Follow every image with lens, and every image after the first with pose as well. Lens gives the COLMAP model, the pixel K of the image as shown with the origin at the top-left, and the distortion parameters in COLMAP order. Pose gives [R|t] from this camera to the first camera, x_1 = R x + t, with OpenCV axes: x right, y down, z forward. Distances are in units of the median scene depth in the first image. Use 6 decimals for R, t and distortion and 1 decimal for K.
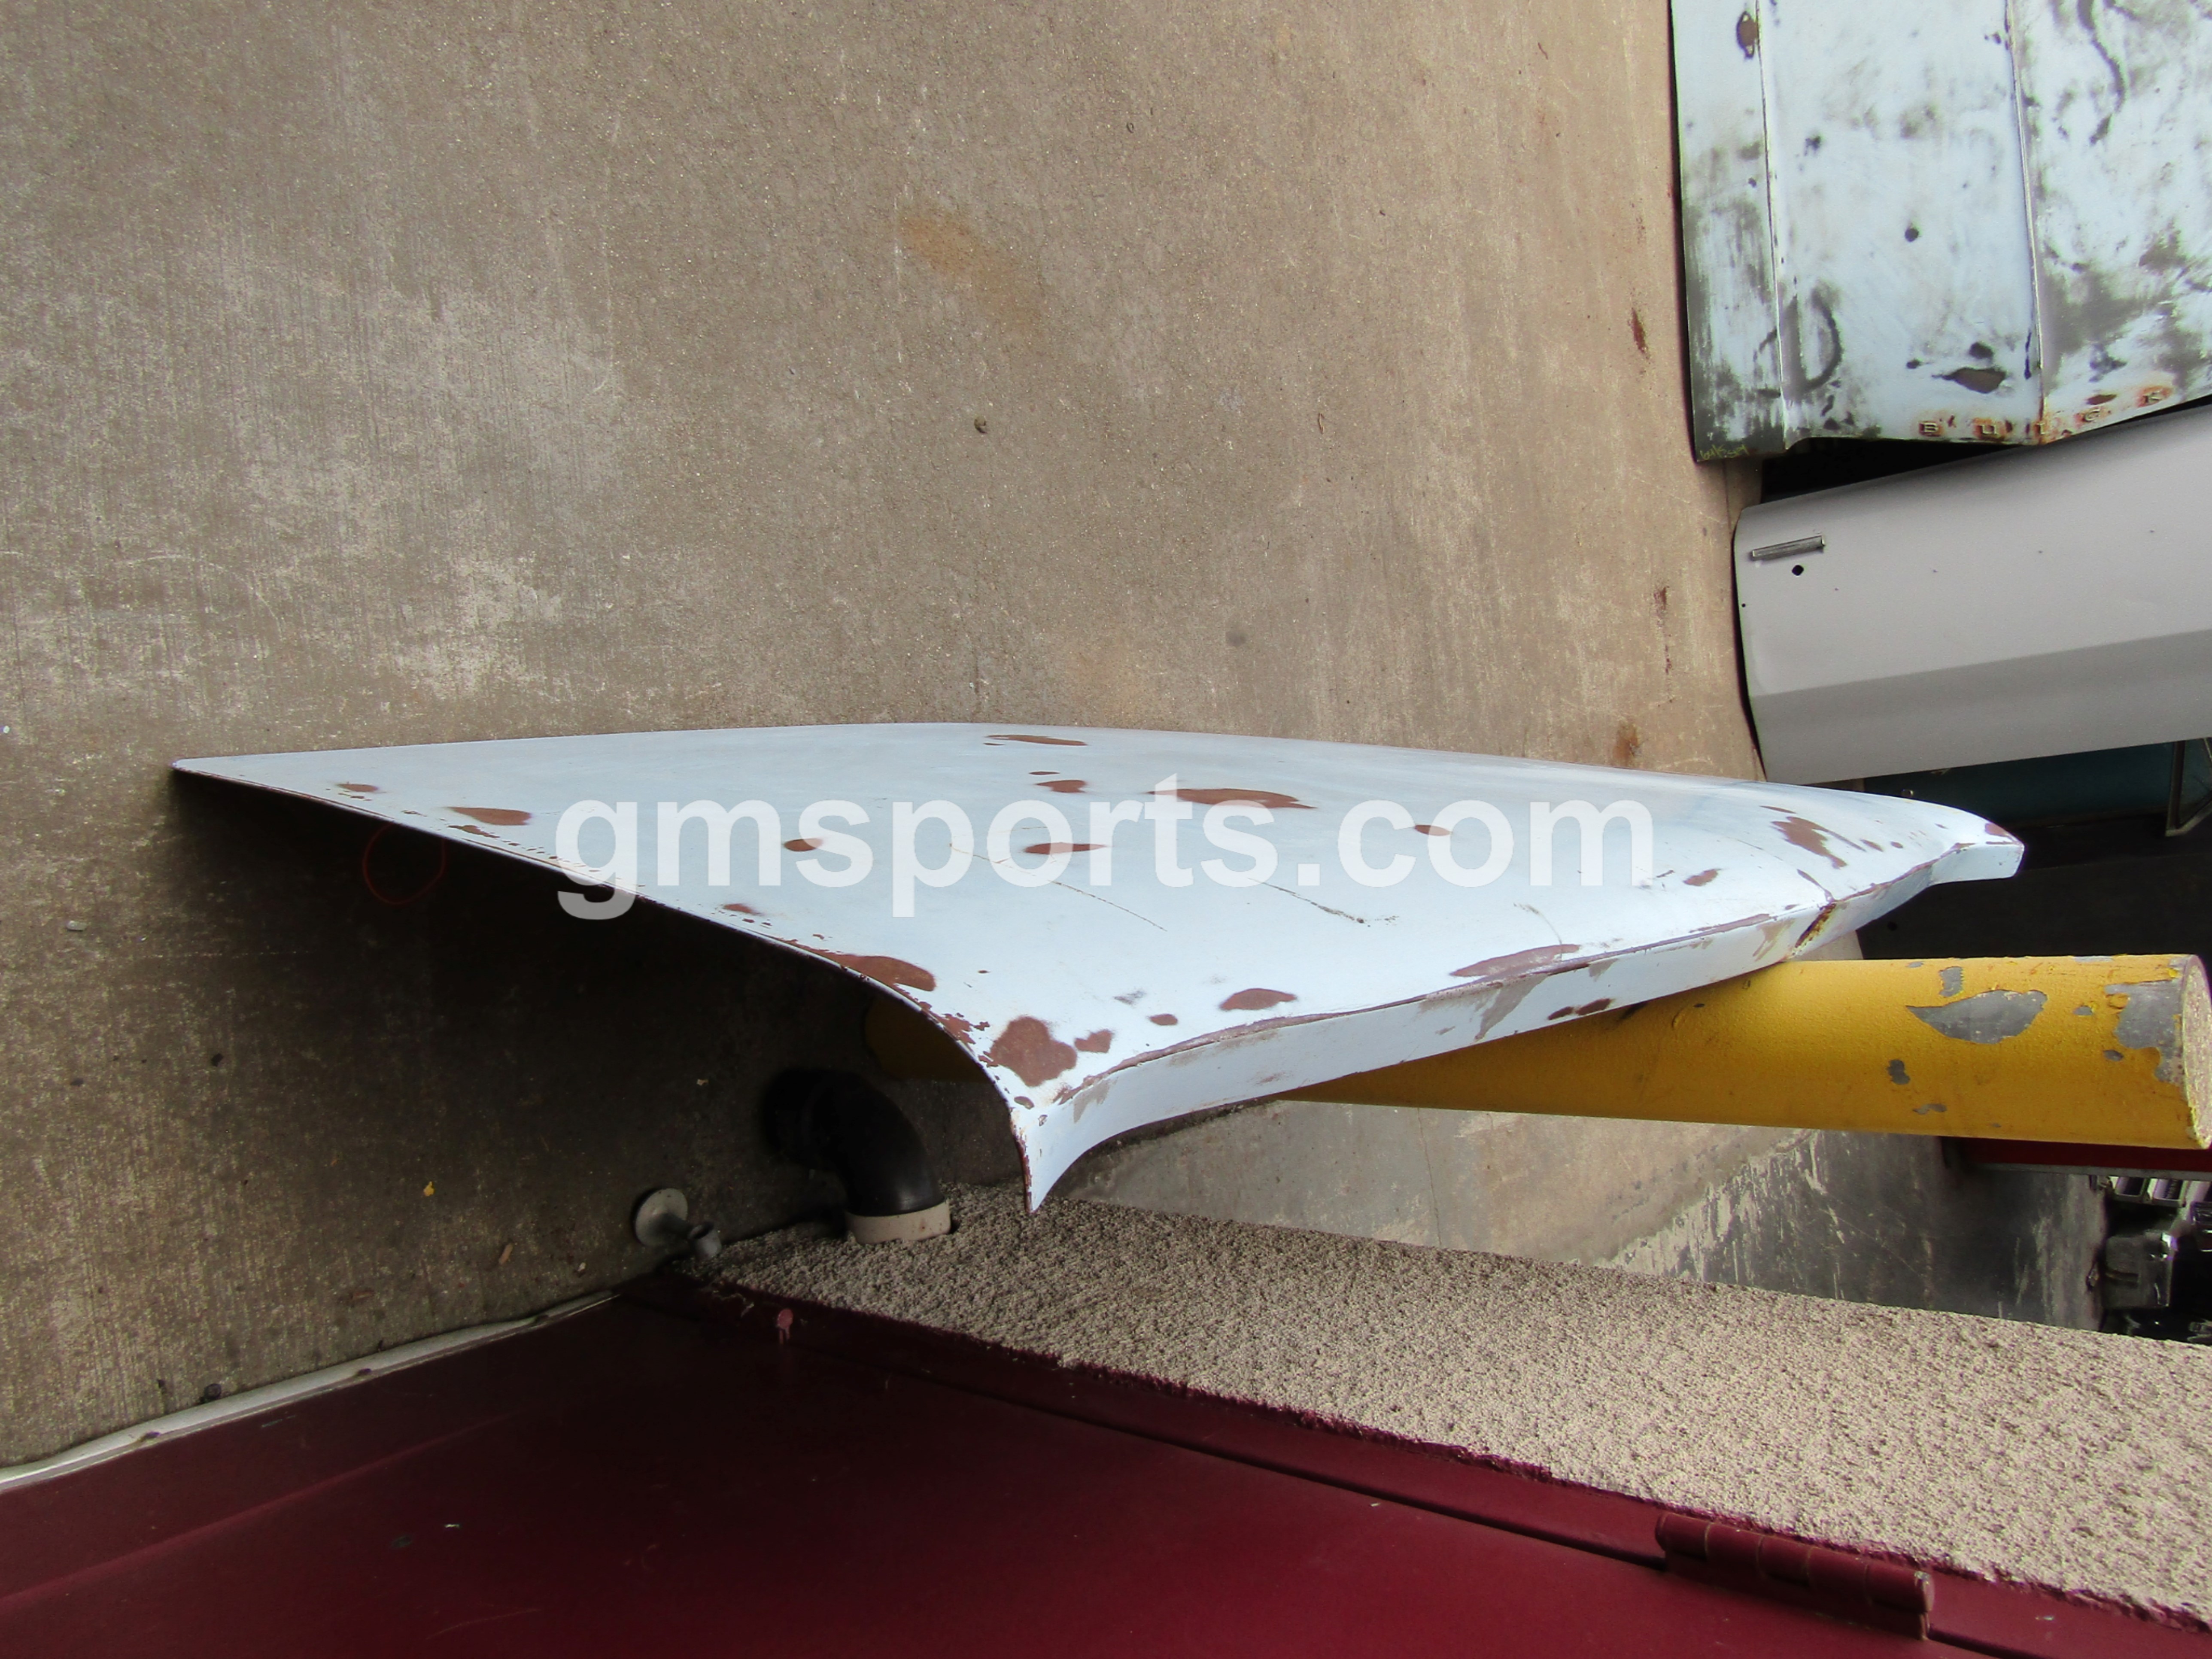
lens RADIAL K [[1574.1, 0, 1103.6], [0, 1574.1, 834.0], [0, 0, 1]] dist [-0.003626, 0.002049]
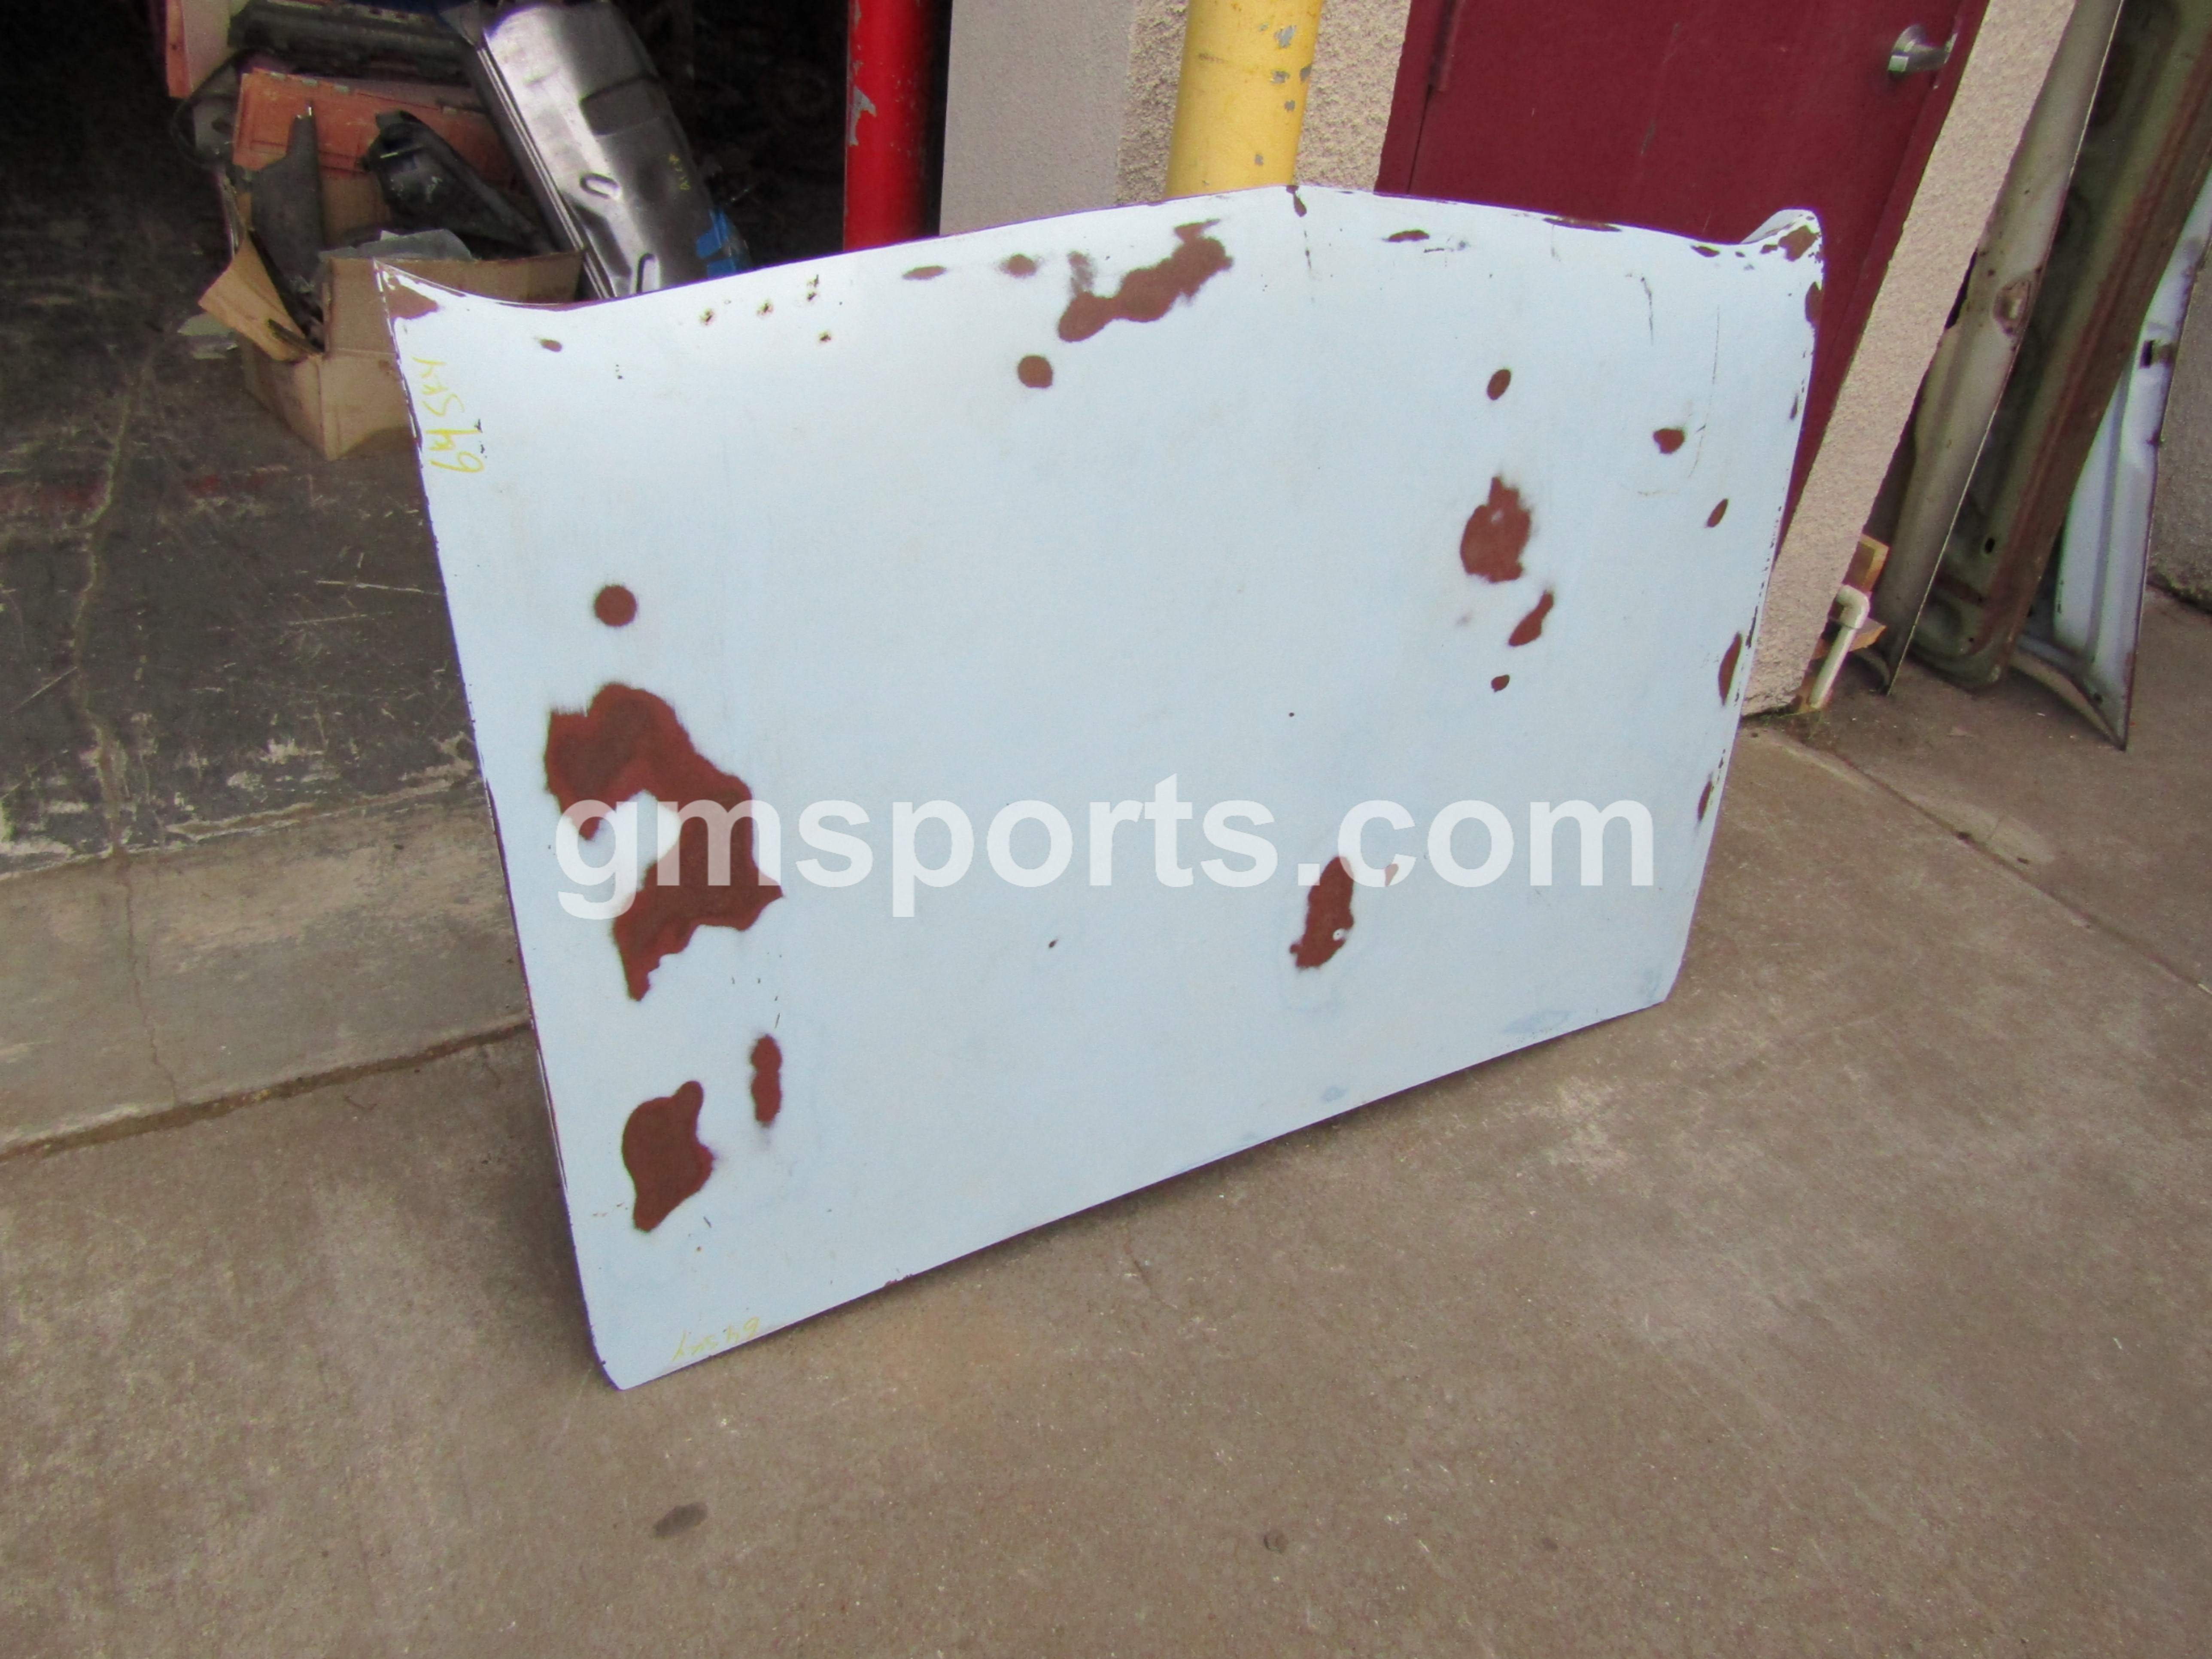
lens RADIAL K [[1574.1, 0, 1116.6], [0, 1574.1, 830.0], [0, 0, 1]] dist [-0.003626, 0.002049]
pose [[-0.532948, -0.509705, -0.675402, 0.863726], [-0.463571, -0.491873, 0.736996, -0.828696], [-0.707862, 0.705877, 0.025858, 1.099581]]
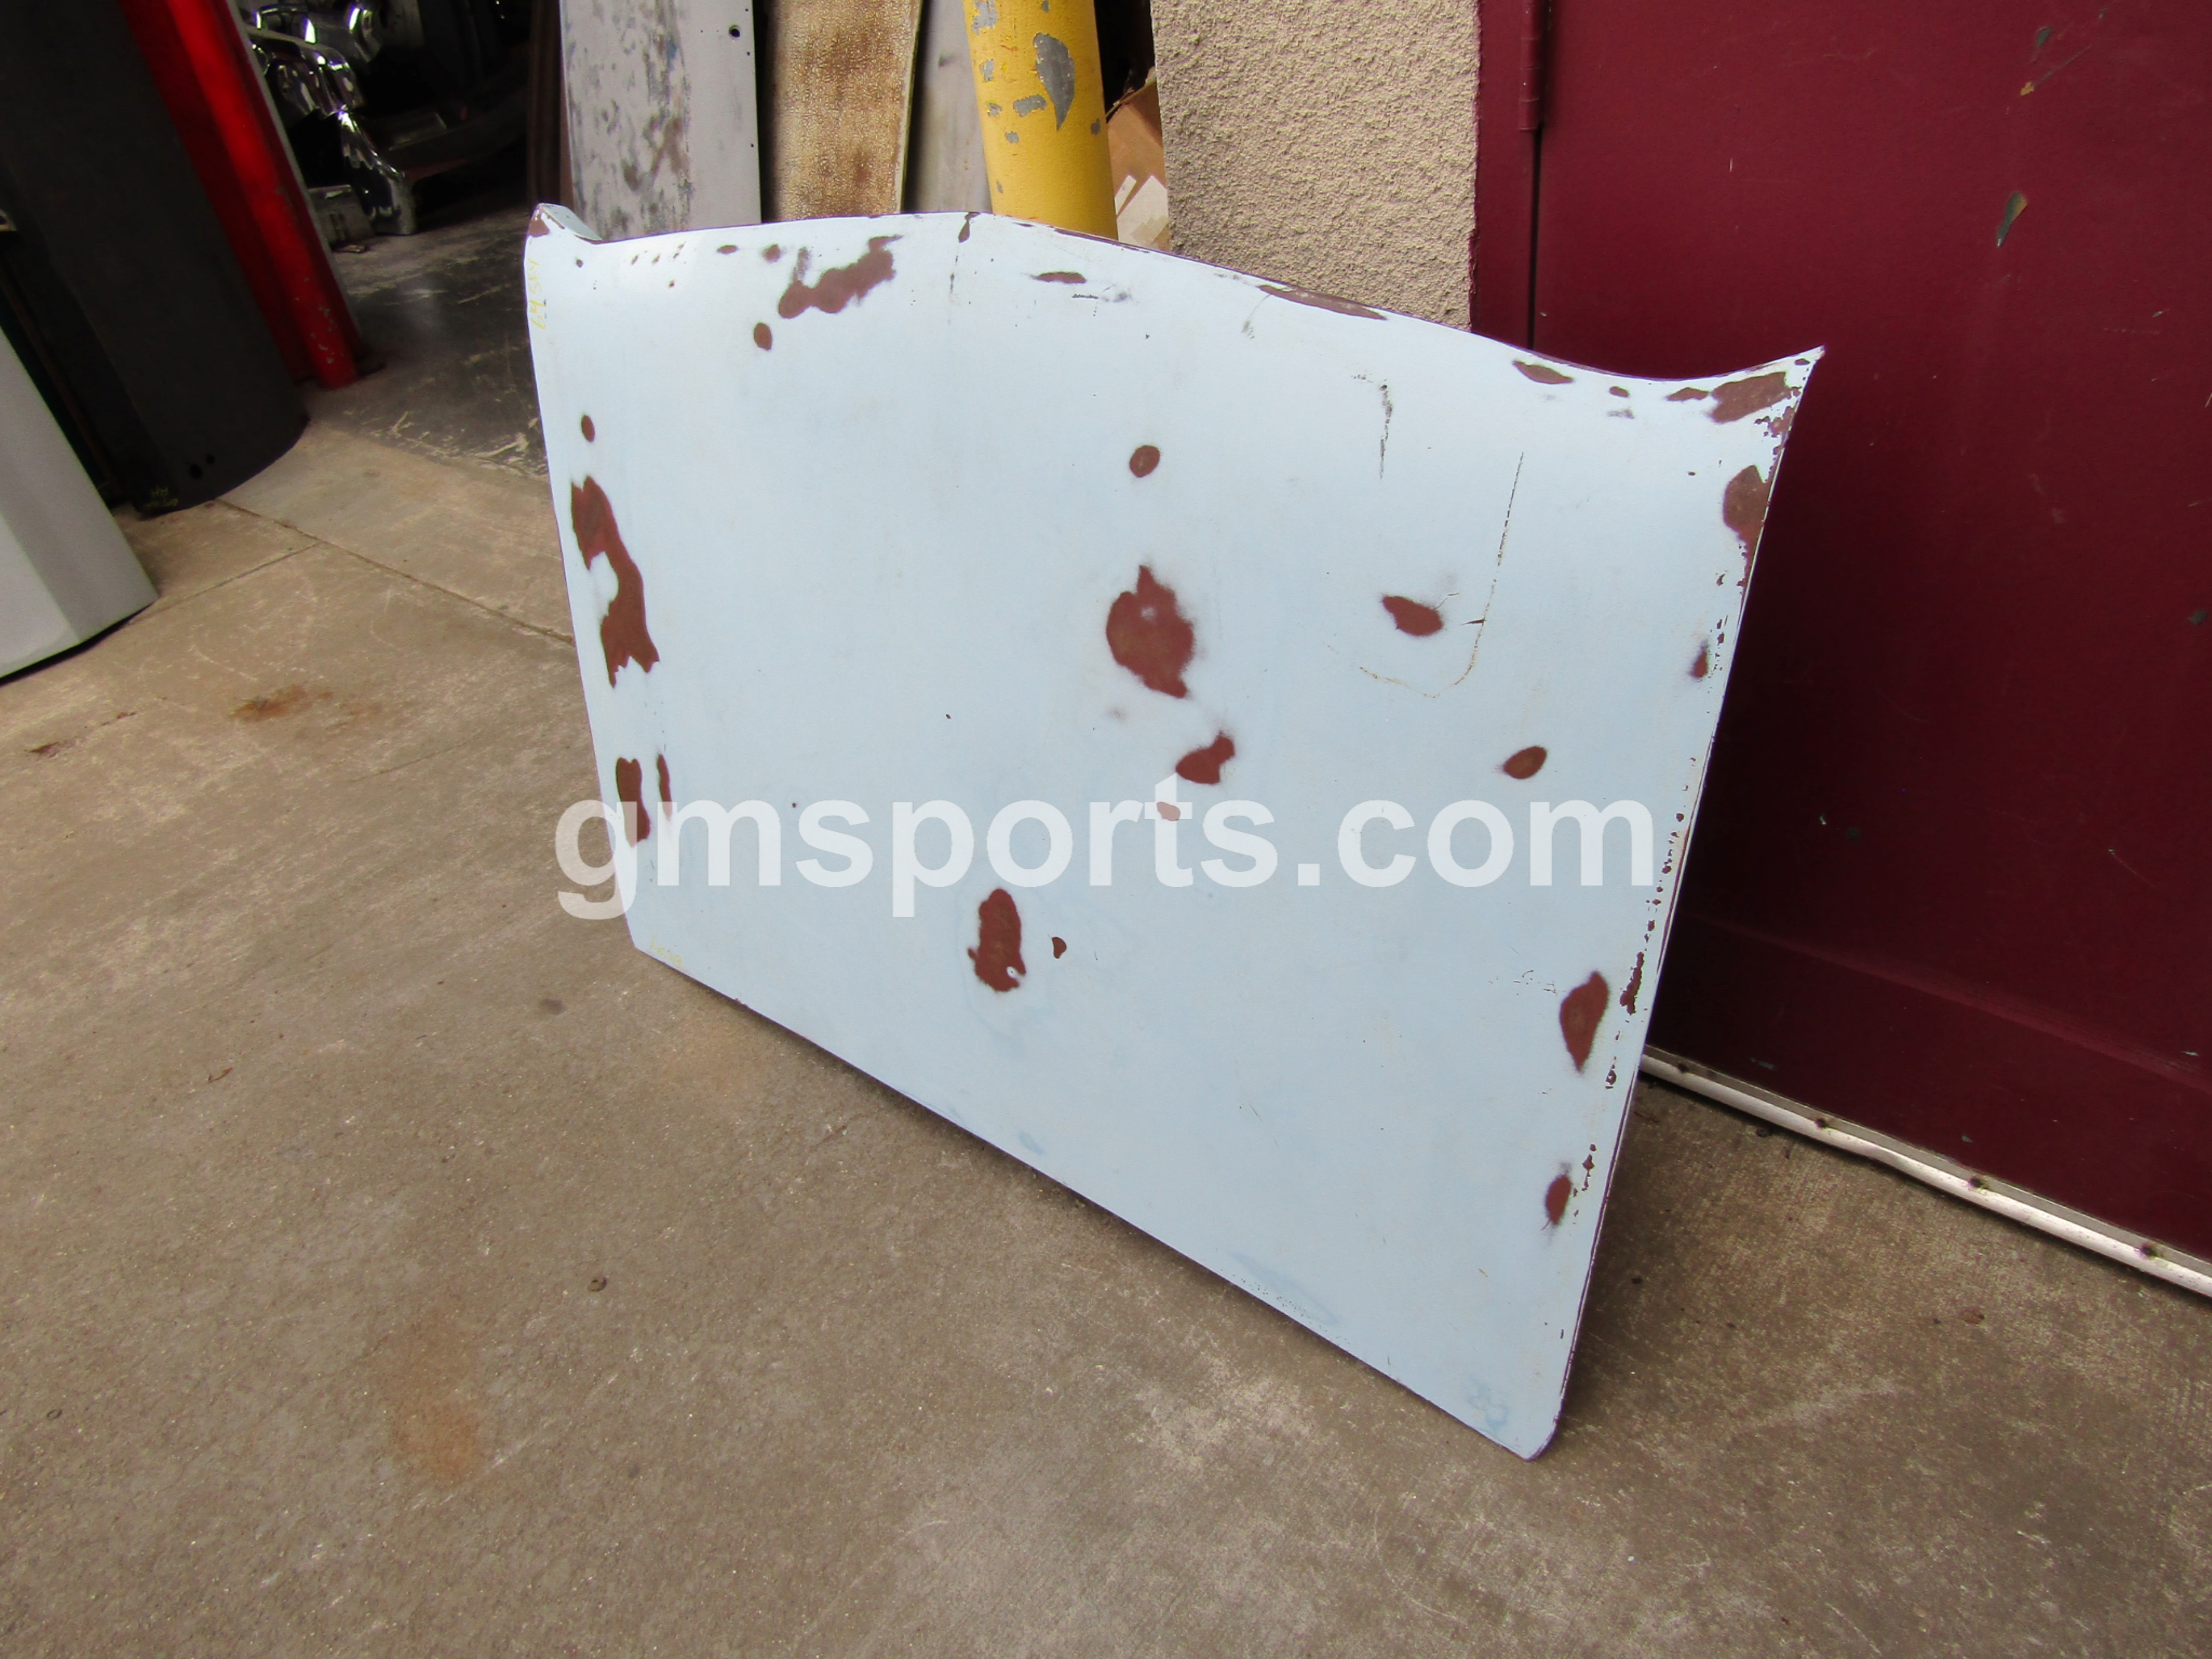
lens RADIAL K [[1574.1, 0, 1115.1], [0, 1574.1, 828.5], [0, 0, 1]] dist [-0.003626, 0.002049]
pose [[-0.532717, -0.845832, 0.027961, -0.054534], [0.688081, -0.413655, 0.596182, -0.668568], [-0.492704, 0.336836, 0.802362, 0.050760]]
